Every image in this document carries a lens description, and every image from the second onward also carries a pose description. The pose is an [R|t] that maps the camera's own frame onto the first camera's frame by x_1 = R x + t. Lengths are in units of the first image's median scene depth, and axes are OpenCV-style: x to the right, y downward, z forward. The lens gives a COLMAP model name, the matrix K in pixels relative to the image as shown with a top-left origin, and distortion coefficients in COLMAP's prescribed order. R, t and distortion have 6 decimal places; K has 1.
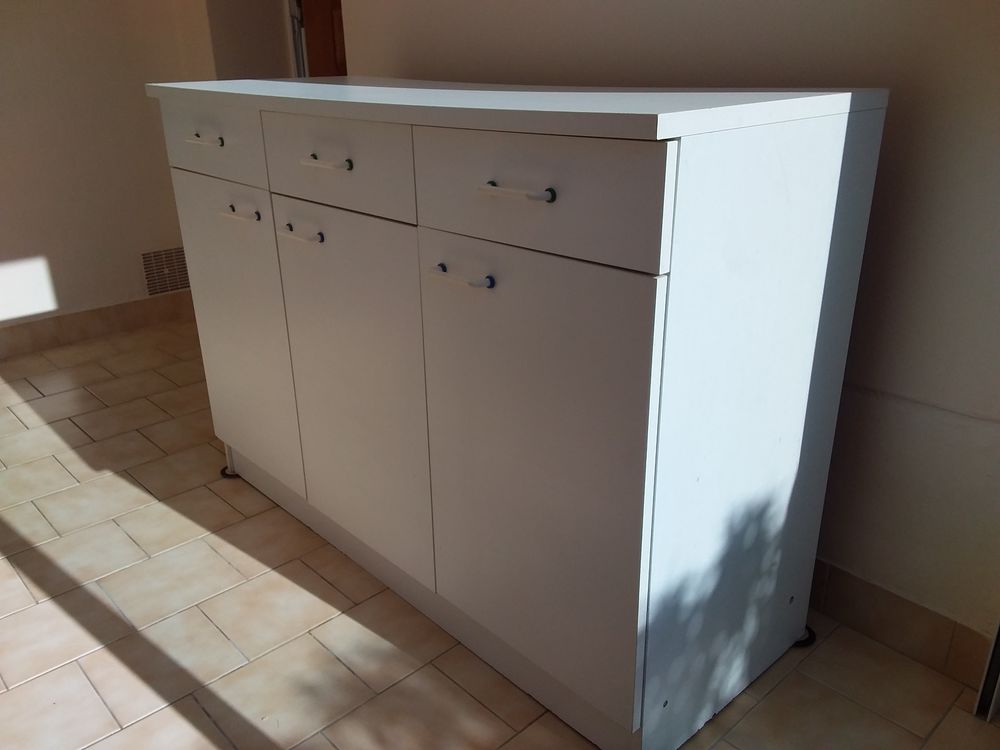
lens RADIAL K [[825.0, 0, 485.4], [0, 825.0, 354.0], [0, 0, 1]] dist [0.031281, -0.013562]
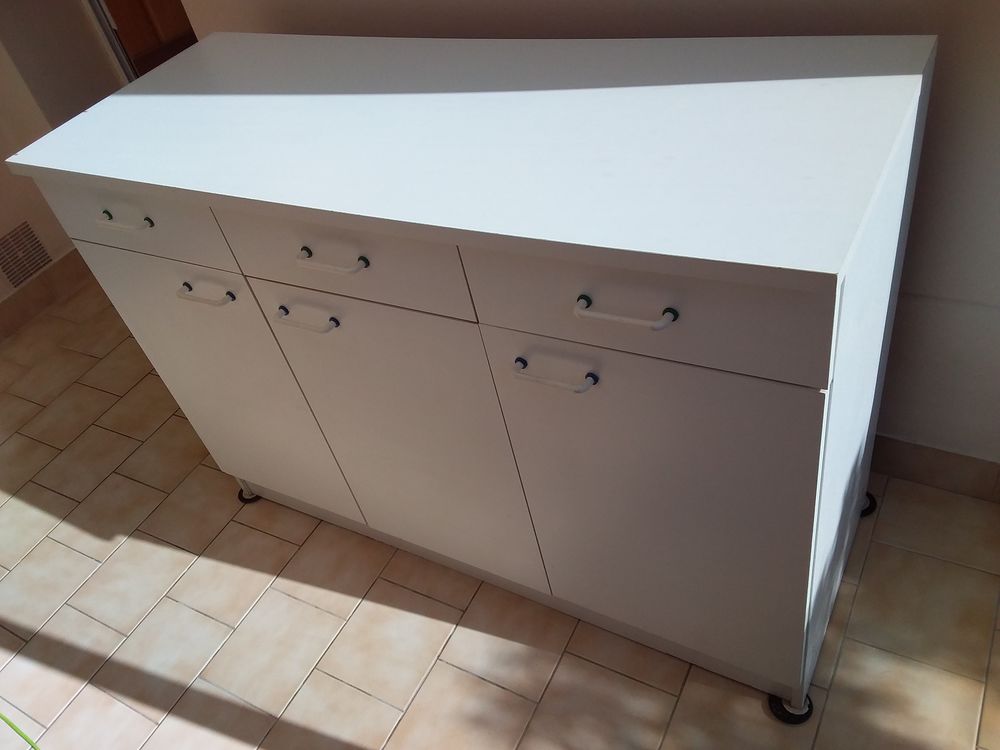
lens RADIAL K [[825.0, 0, 461.8], [0, 825.0, 341.8], [0, 0, 1]] dist [0.031281, -0.013562]
pose [[0.934757, -0.336134, 0.115078, -0.149673], [0.282790, 0.899987, 0.331744, -0.315074], [-0.215079, -0.277557, 0.936324, 0.110201]]
